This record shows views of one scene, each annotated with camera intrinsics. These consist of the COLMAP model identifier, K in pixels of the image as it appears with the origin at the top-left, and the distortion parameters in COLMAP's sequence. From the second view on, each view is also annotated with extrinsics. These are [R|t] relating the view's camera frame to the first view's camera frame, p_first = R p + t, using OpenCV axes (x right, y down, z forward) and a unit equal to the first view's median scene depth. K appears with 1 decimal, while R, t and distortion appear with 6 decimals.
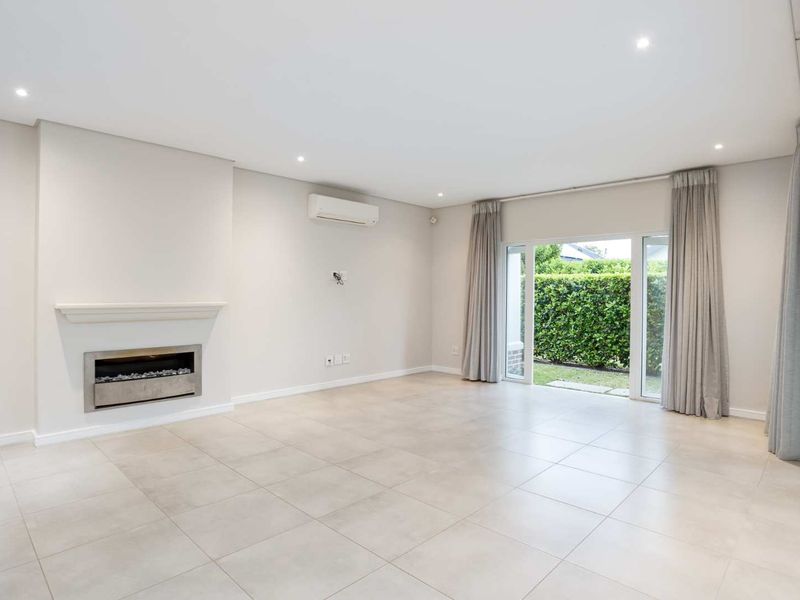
lens RADIAL K [[468.9, 0, 390.2], [0, 468.9, 300.2], [0, 0, 1]] dist [-0.002711, -0.000120]
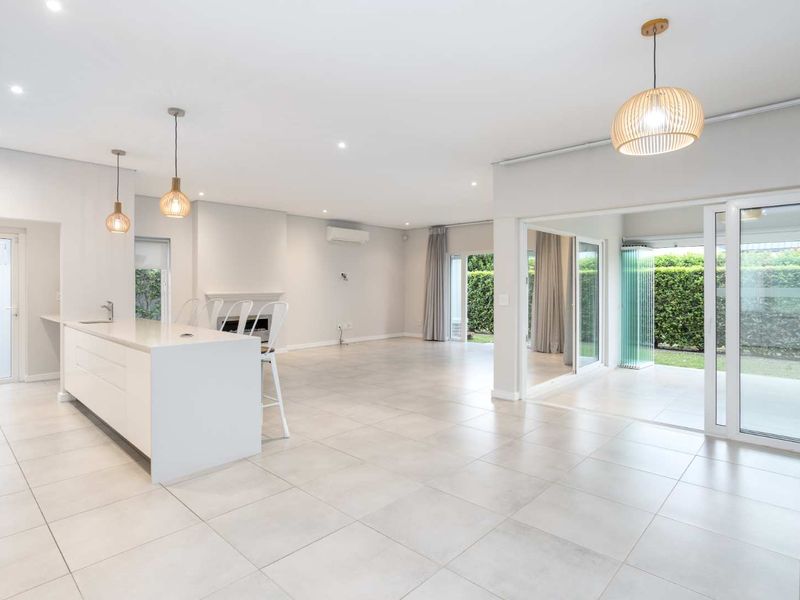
lens RADIAL K [[440.7, 0, 380.9], [0, 440.7, 285.4], [0, 0, 1]] dist [-0.001912, 0.001152]
pose [[0.999970, -0.007774, 0.000401, 0.014030], [0.007779, 0.999855, -0.015142, 0.007436], [-0.000283, 0.015145, 0.999885, -0.493297]]
